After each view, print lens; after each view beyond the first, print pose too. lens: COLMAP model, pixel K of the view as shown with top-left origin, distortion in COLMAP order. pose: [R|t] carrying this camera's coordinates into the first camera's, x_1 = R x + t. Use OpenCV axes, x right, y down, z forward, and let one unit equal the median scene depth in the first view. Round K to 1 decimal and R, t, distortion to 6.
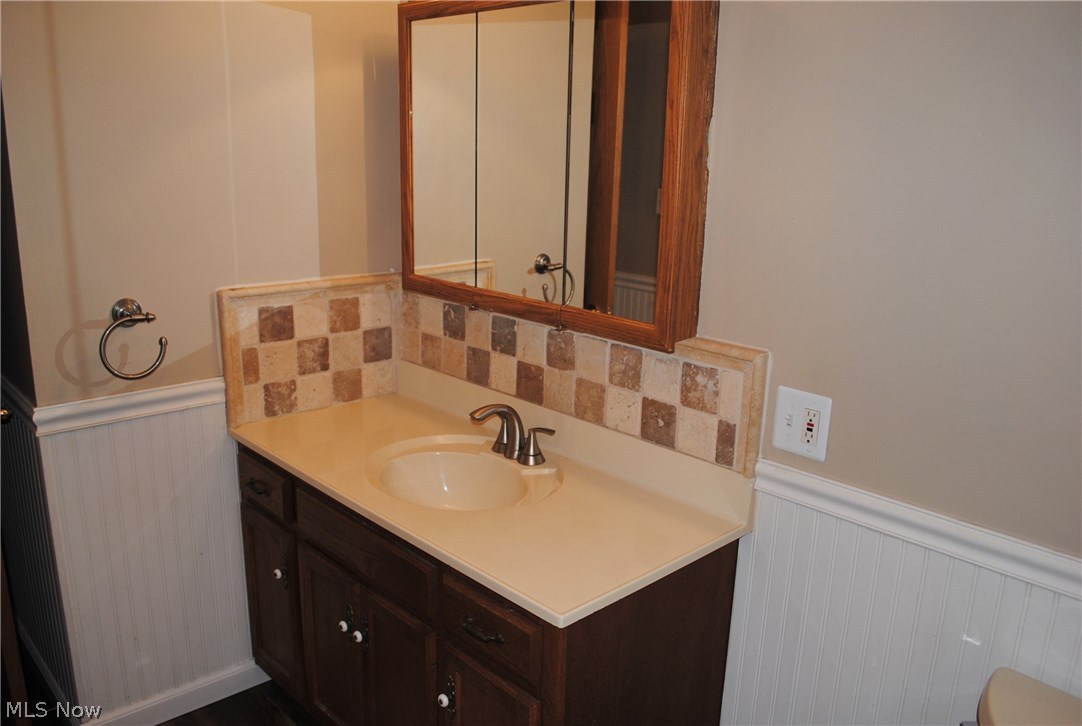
lens RADIAL K [[894.2, 0, 541.2], [0, 894.2, 364.1], [0, 0, 1]] dist [-0.002975, -0.000253]
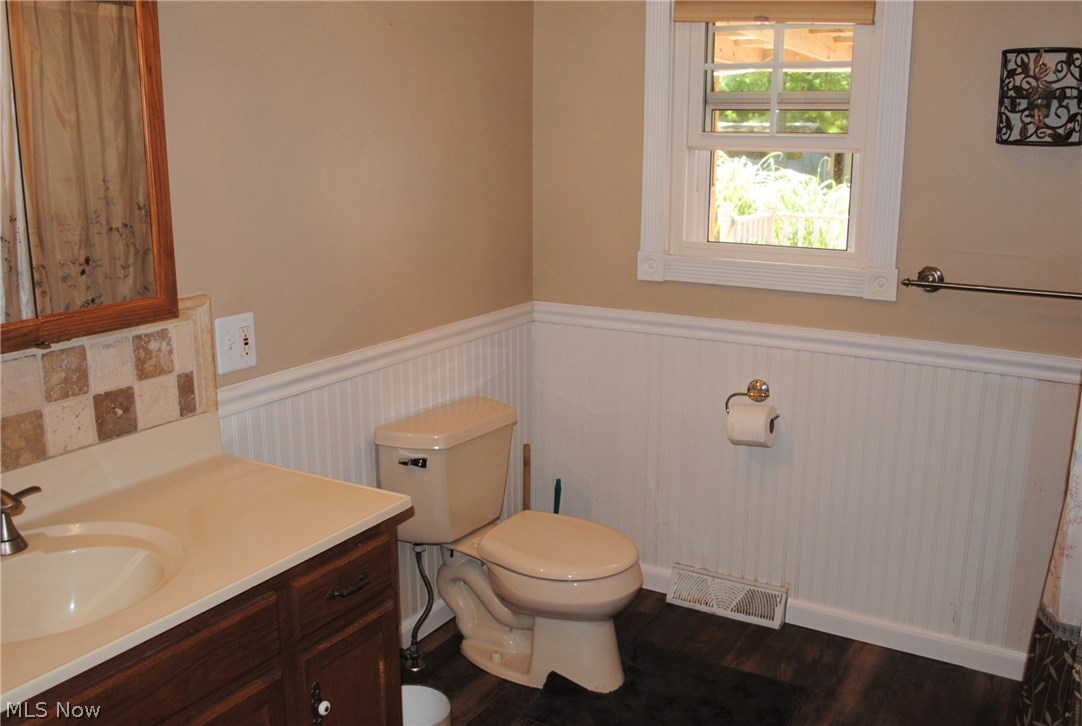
lens RADIAL K [[1059.9, 0, 541.8], [0, 1059.9, 362.4], [0, 0, 1]] dist [-0.011699, 0.000000]
pose [[-0.277566, -0.234081, 0.931753, -1.008802], [0.237796, 0.922942, 0.302707, -0.211855], [-0.930811, 0.305588, -0.200514, 0.808709]]
